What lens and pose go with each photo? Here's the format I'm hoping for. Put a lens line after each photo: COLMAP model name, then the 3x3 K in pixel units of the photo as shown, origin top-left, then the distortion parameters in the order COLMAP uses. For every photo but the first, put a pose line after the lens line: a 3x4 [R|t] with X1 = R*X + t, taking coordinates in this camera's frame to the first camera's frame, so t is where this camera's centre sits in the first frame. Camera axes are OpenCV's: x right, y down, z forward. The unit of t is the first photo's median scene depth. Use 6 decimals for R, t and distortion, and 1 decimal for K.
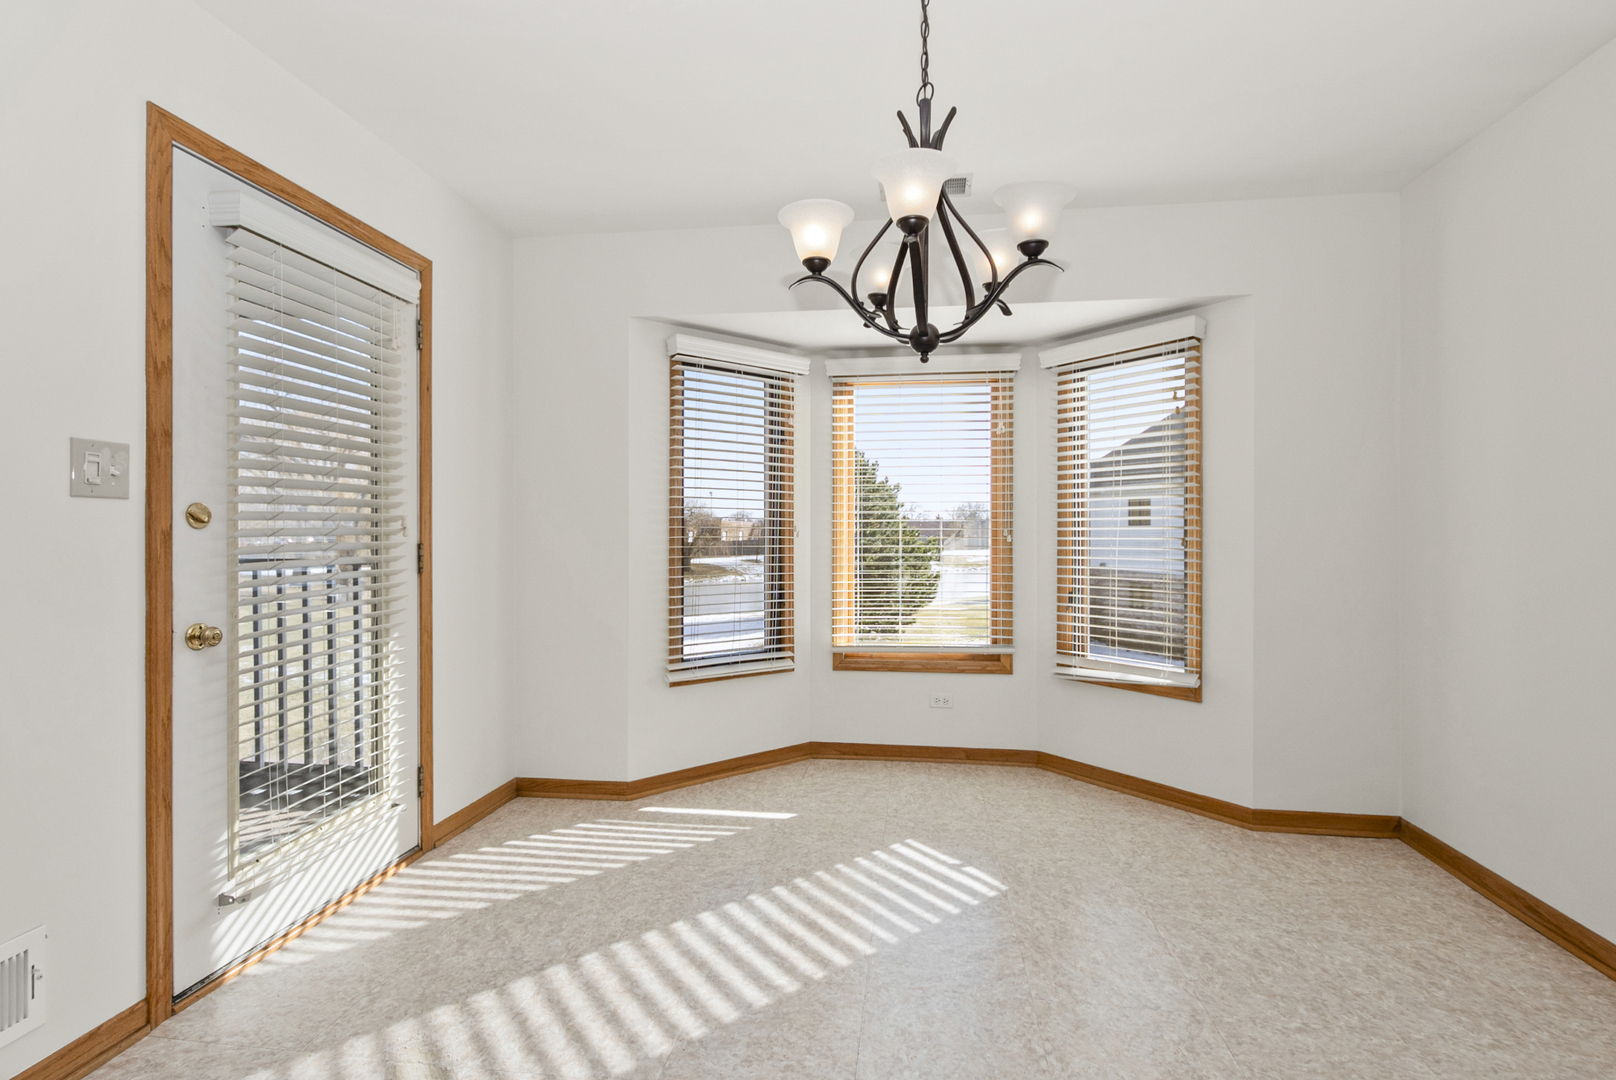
lens RADIAL K [[744.3, 0, 821.7], [0, 744.3, 533.5], [0, 0, 1]] dist [0.000550, -0.001005]
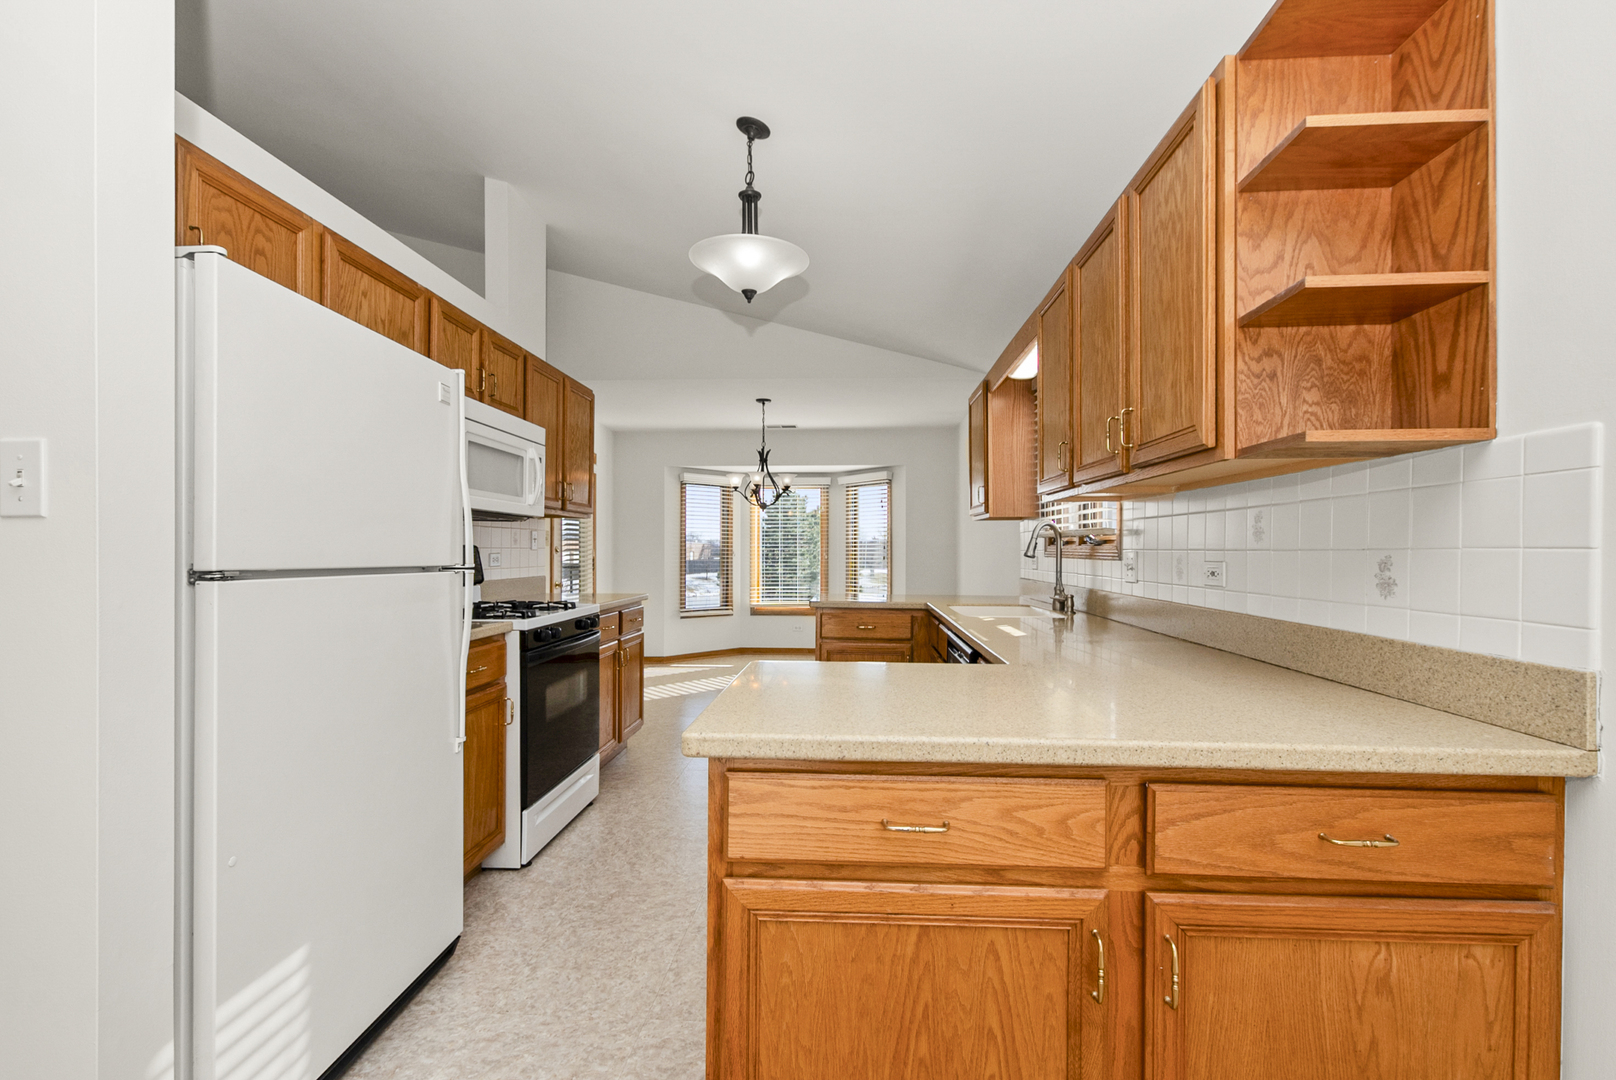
lens RADIAL K [[697.1, 0, 815.7], [0, 697.1, 547.0], [0, 0, 1]] dist [0.007296, -0.002940]
pose [[0.997610, 0.001070, 0.069086, 0.070562], [-0.000384, 0.999951, -0.009936, -0.003635], [-0.069093, 0.009885, 0.997561, -1.190440]]
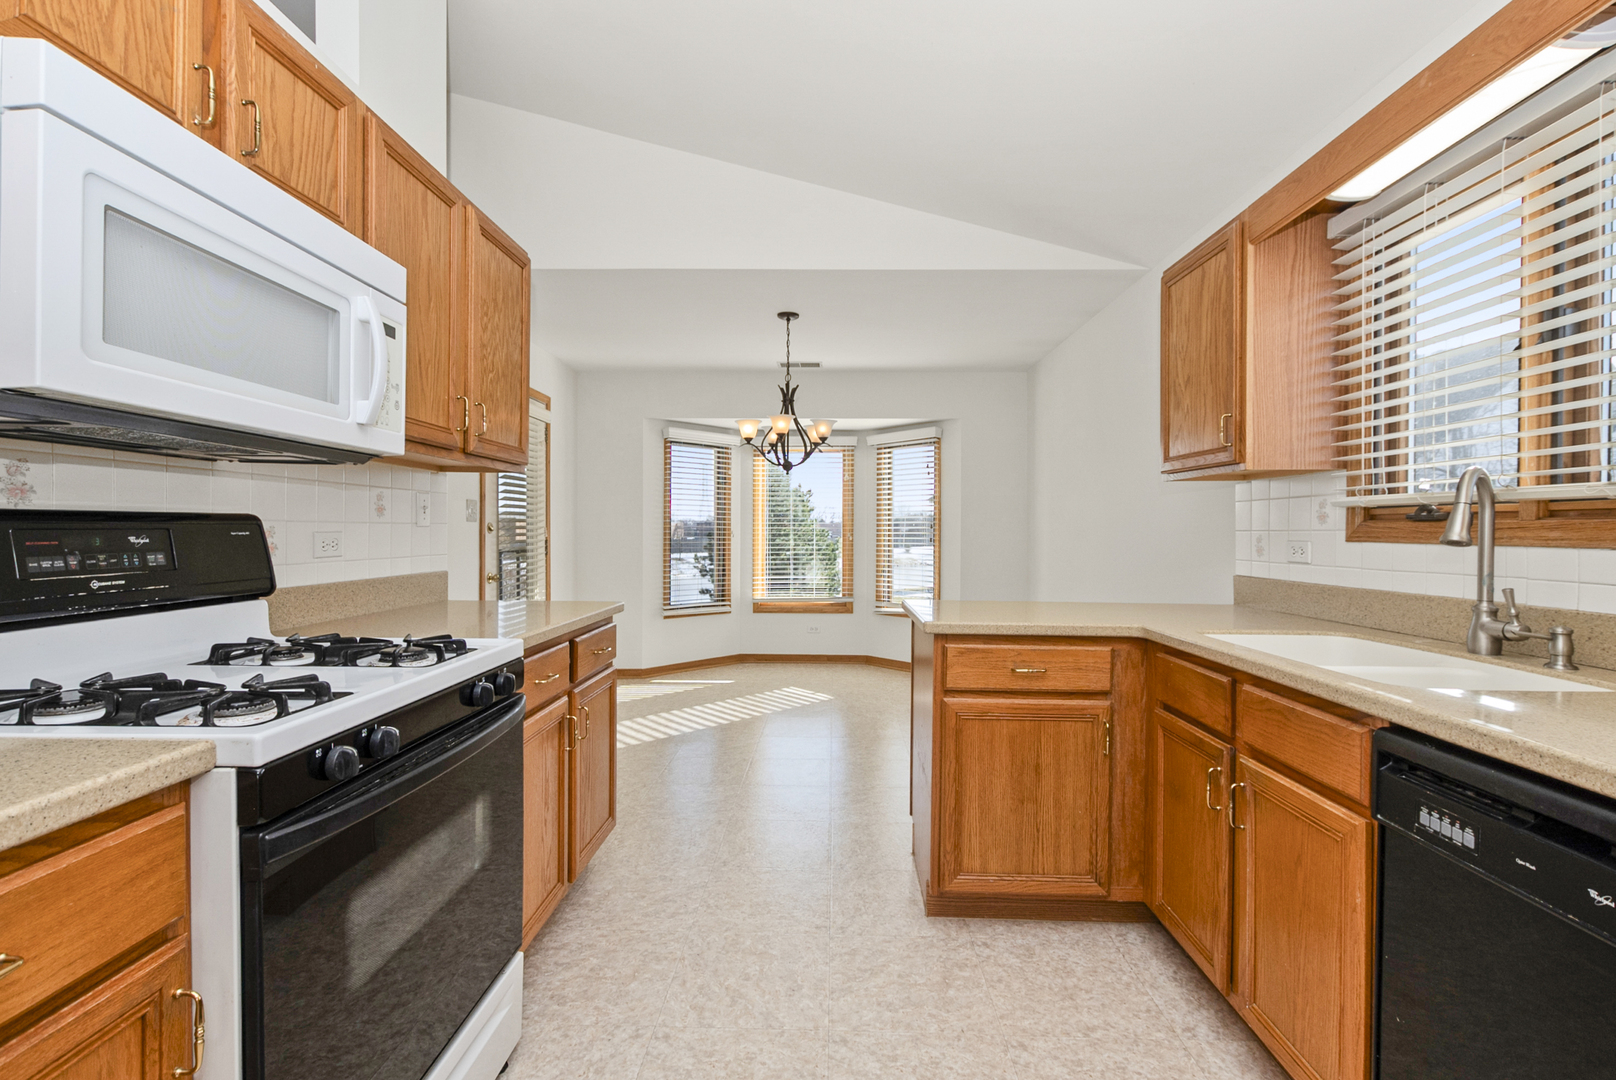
lens RADIAL K [[697.1, 0, 803.0], [0, 697.1, 535.4], [0, 0, 1]] dist [0.007296, -0.002940]
pose [[0.996011, 0.004052, 0.089139, -0.015482], [-0.004252, 0.999989, 0.002058, -0.004415], [-0.089130, -0.002428, 0.996017, -0.699446]]
